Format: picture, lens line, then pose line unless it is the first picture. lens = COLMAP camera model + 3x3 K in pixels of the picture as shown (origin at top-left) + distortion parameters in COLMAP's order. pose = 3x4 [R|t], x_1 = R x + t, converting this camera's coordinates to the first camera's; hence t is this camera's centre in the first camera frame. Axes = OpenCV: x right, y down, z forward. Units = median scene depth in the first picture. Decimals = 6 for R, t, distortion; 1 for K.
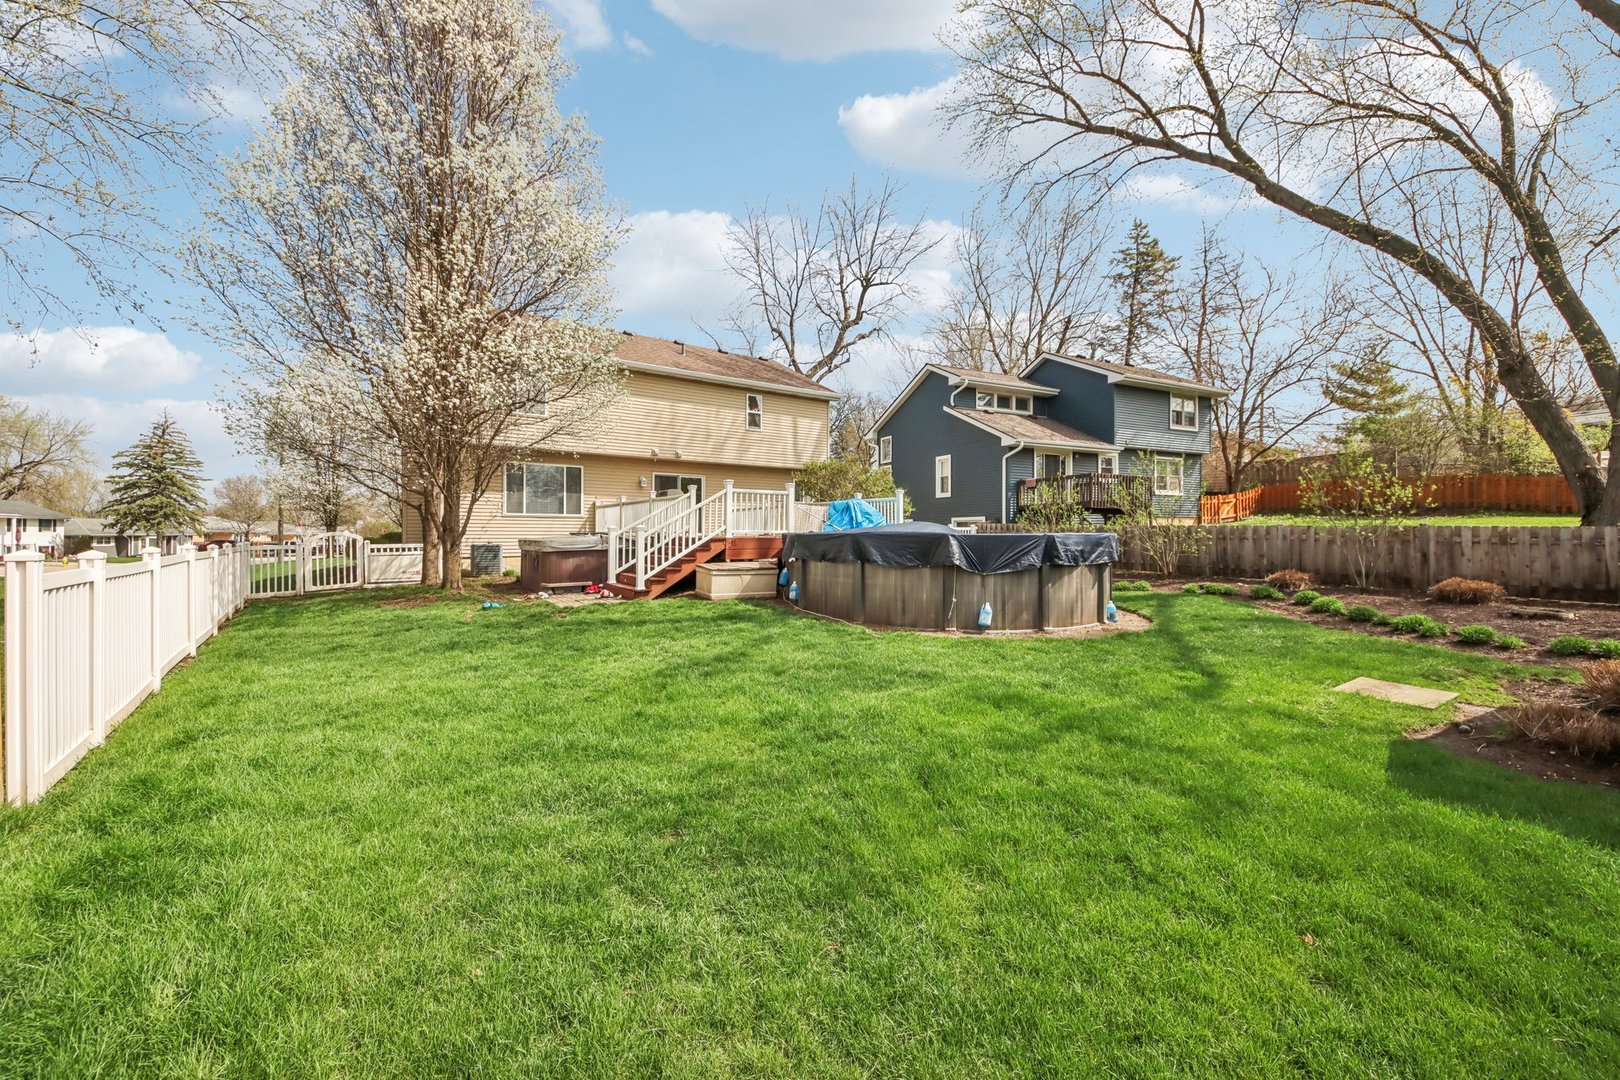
lens RADIAL K [[608.2, 0, 810.0], [0, 608.2, 540.0], [0, 0, 1]] dist [-0.032045, 0.000031]
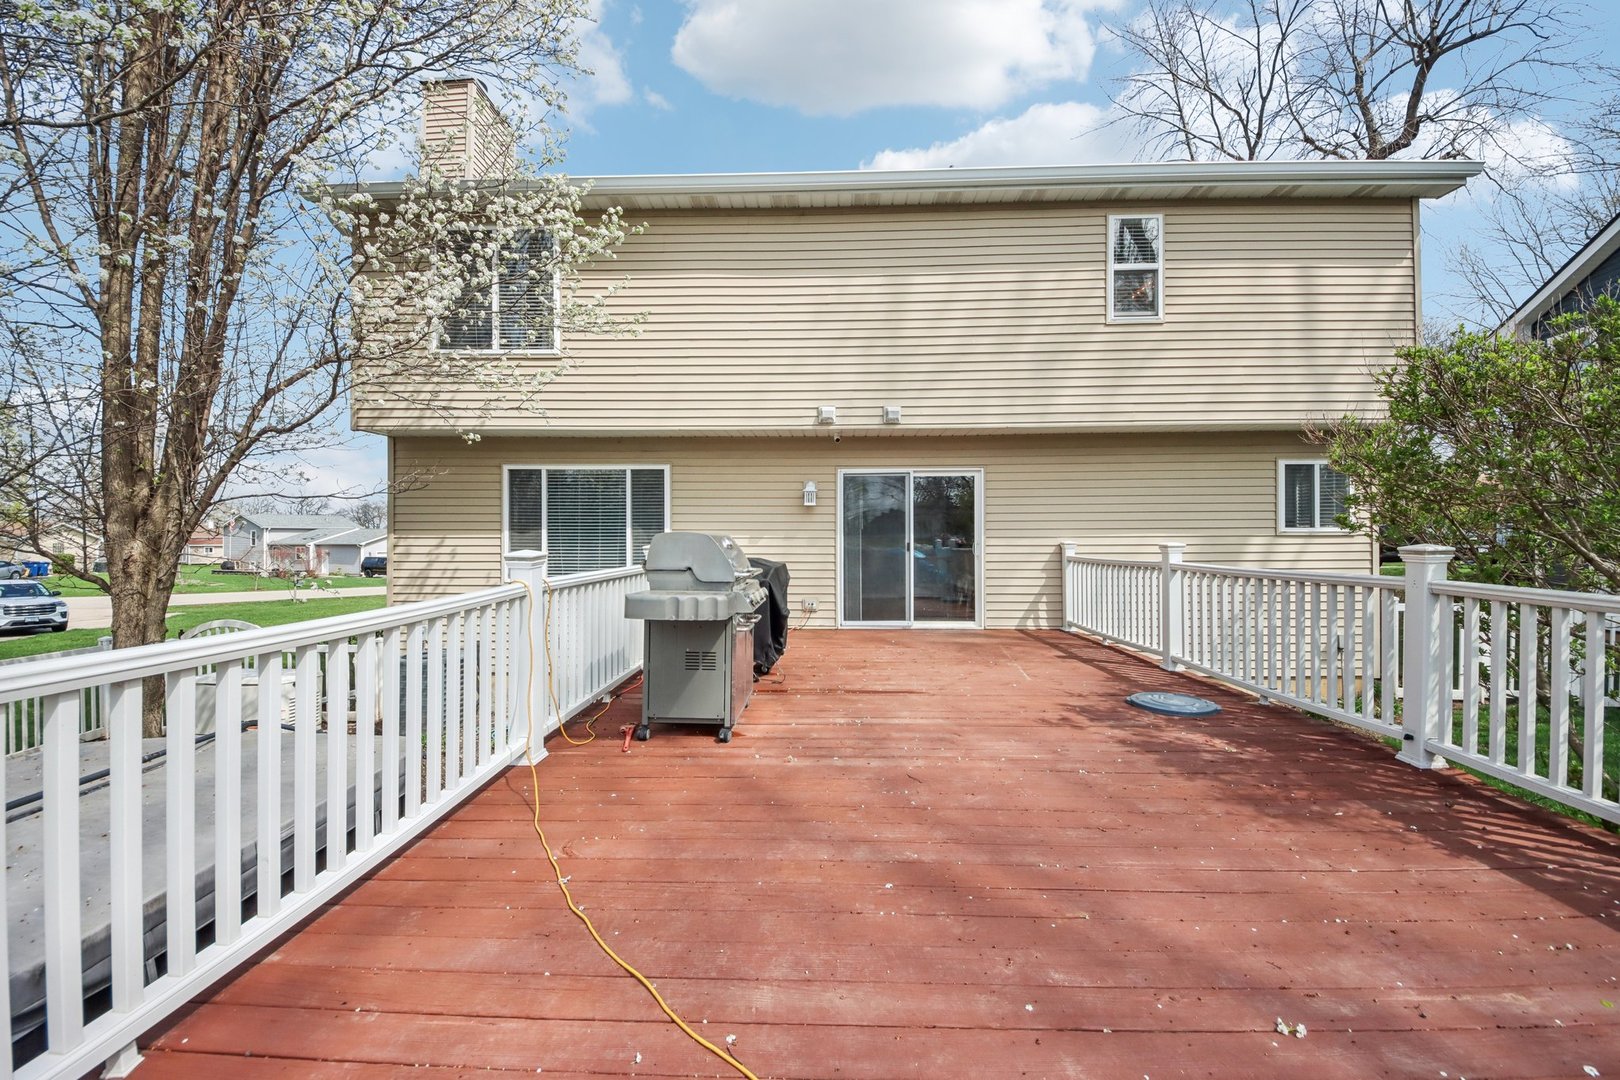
lens RADIAL K [[608.2, 0, 810.0], [0, 608.2, 540.0], [0, 0, 1]] dist [-0.032045, 0.000031]
pose [[0.792098, 0.000875, -0.610393, -0.033794], [-0.006483, 0.999955, -0.006979, -0.058952], [0.610359, 0.009485, 0.792068, 0.622681]]
